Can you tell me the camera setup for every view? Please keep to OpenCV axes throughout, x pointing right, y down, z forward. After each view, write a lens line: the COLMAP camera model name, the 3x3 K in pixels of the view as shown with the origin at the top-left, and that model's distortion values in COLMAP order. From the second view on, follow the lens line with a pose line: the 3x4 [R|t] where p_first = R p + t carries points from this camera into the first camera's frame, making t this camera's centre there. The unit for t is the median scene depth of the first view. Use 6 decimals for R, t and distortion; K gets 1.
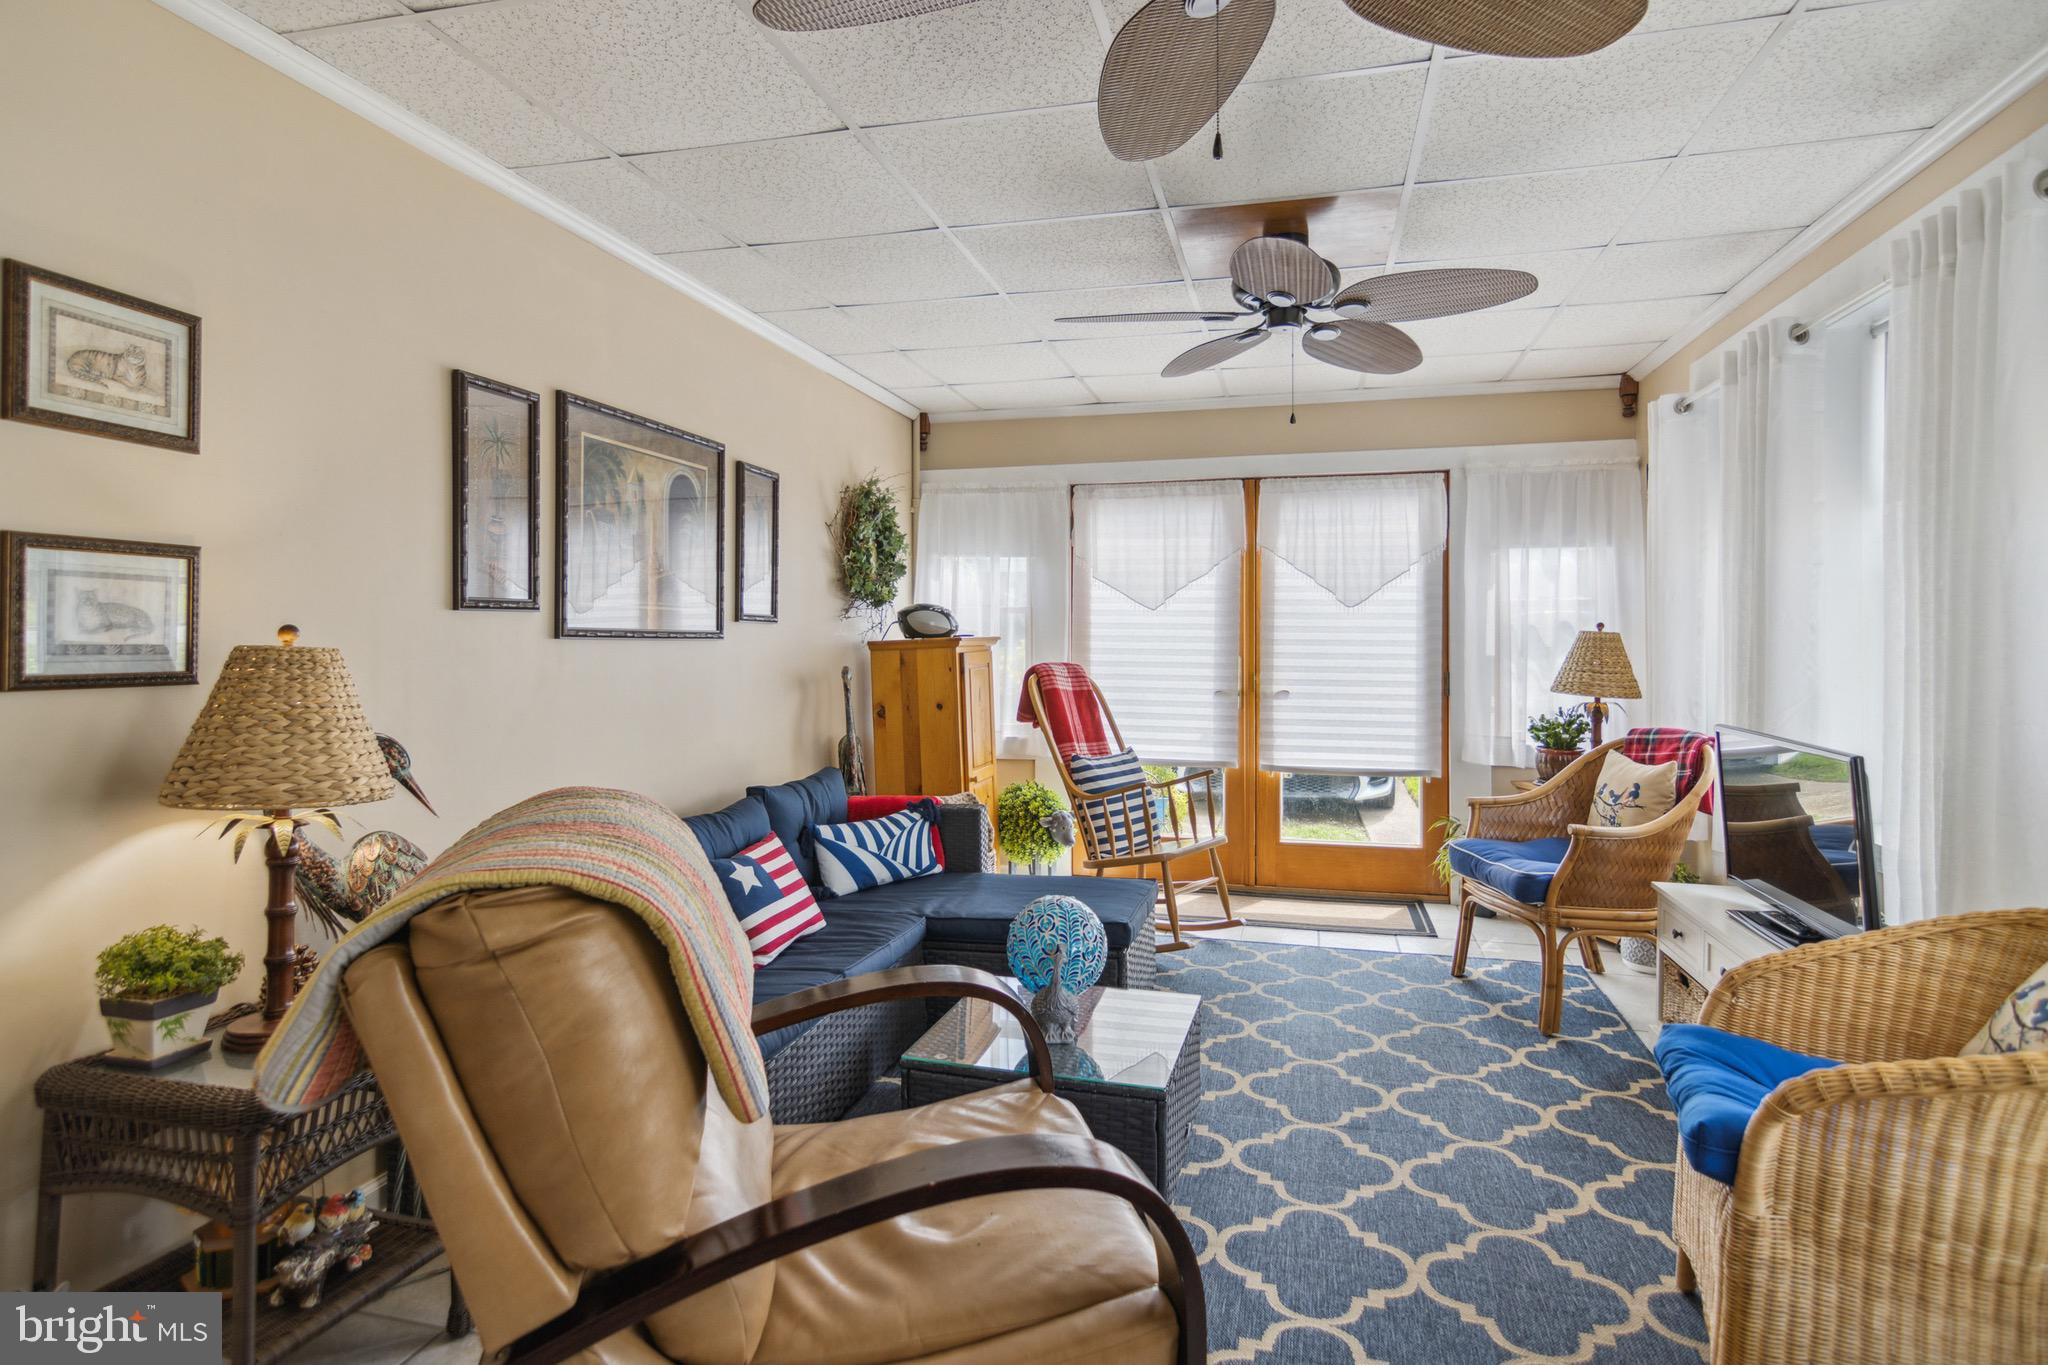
lens RADIAL K [[1066.4, 0, 1018.9], [0, 1066.4, 631.4], [0, 0, 1]] dist [-0.000439, 0.002740]
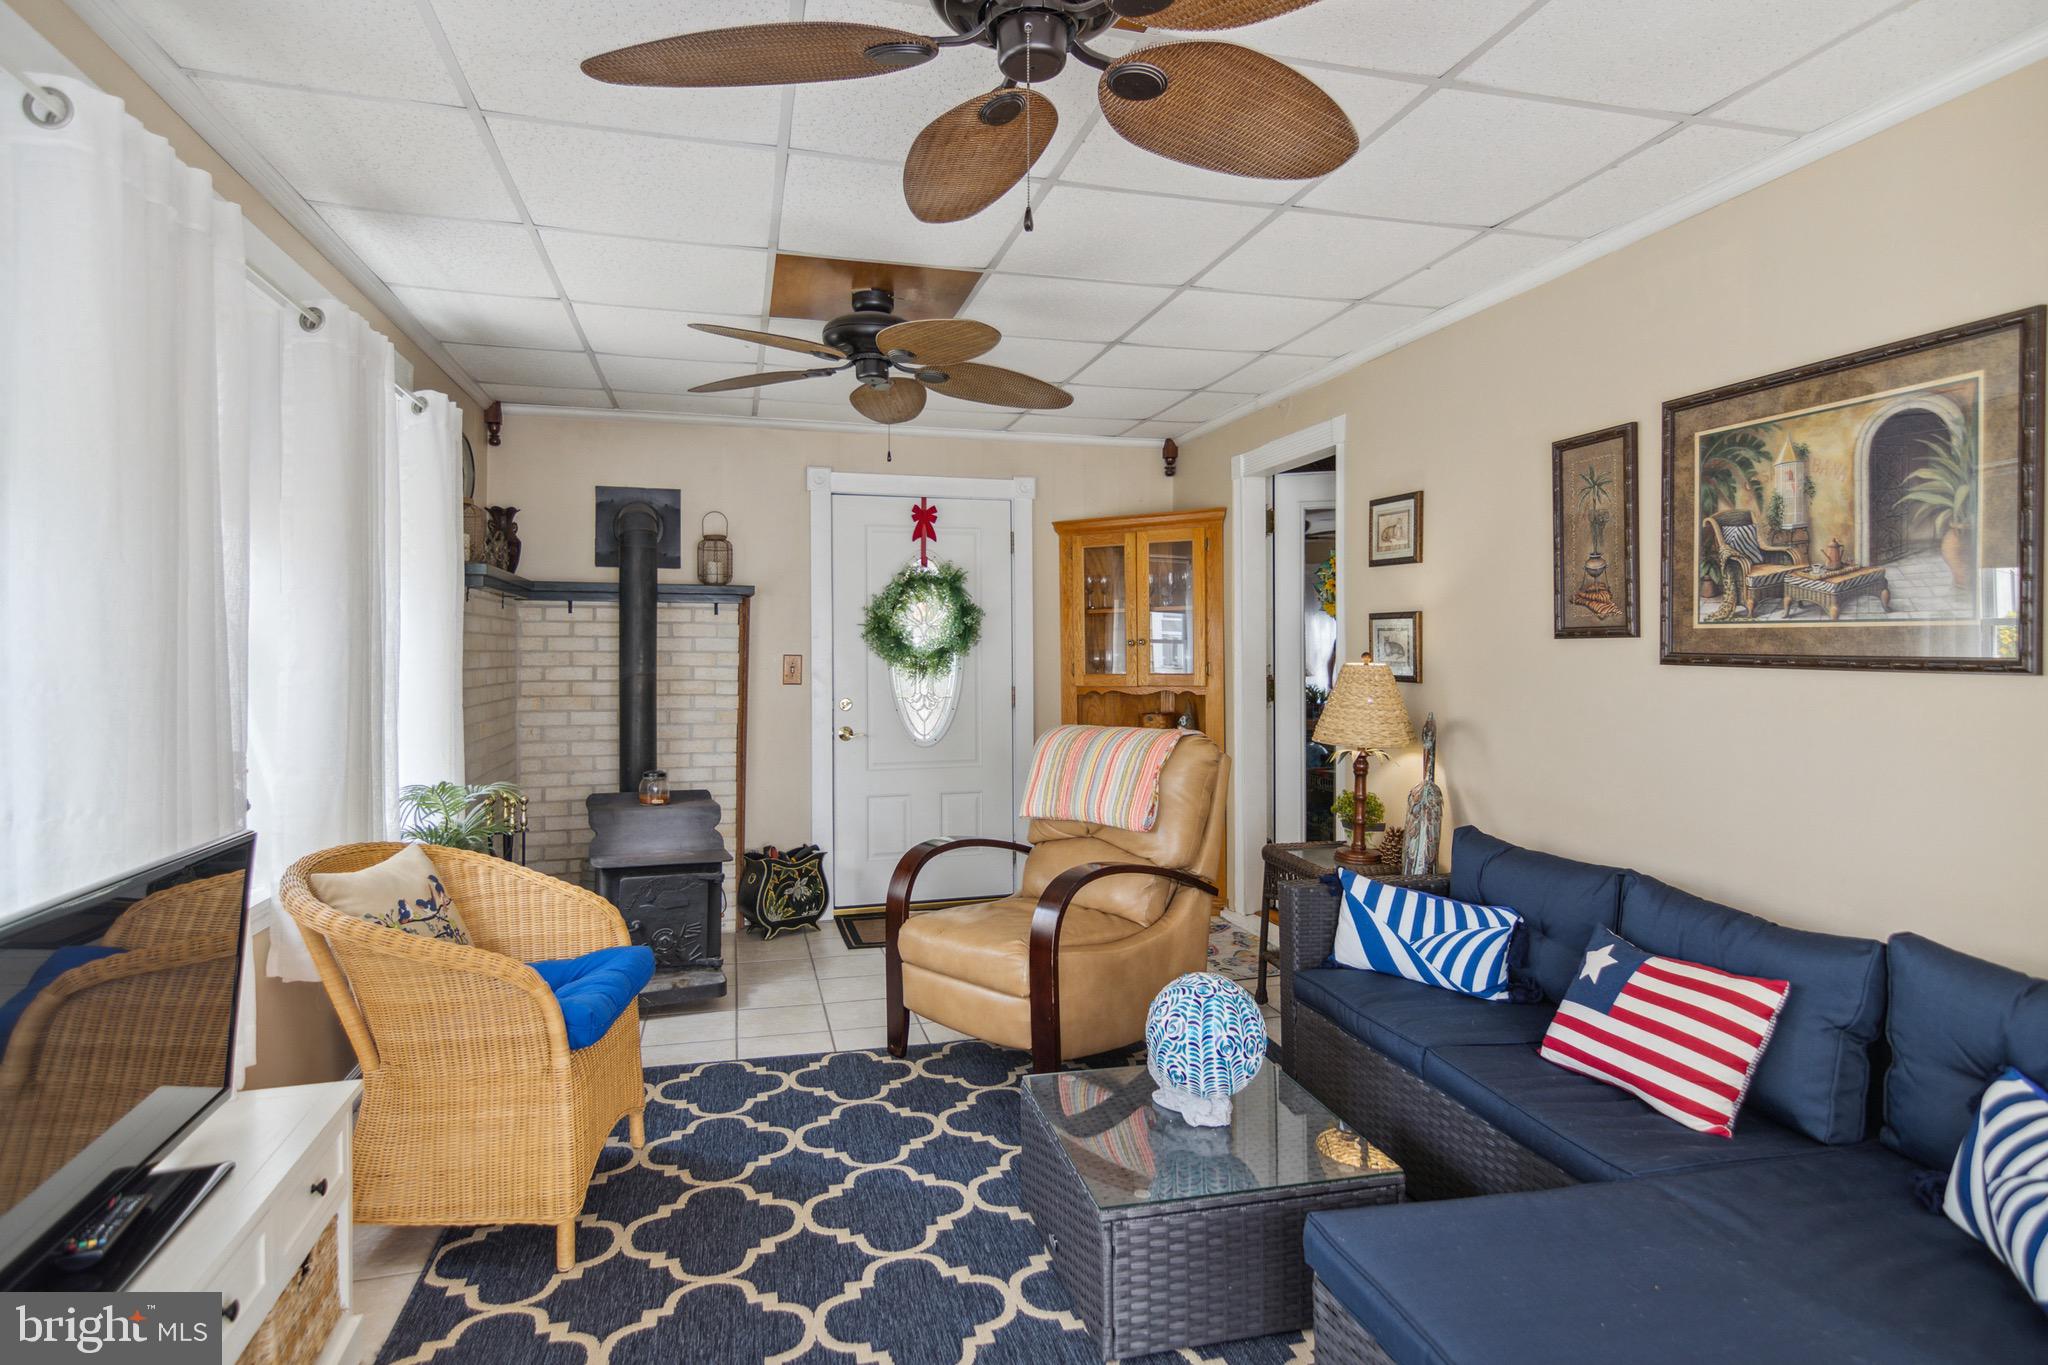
lens RADIAL K [[1066.4, 0, 1017.0], [0, 1066.4, 666.4], [0, 0, 1]] dist [-0.000439, 0.002740]
pose [[-0.862413, 0.007176, -0.506155, 0.706669], [0.000322, 0.999907, 0.013626, -0.006563], [0.506206, 0.011589, -0.862335, 1.973589]]
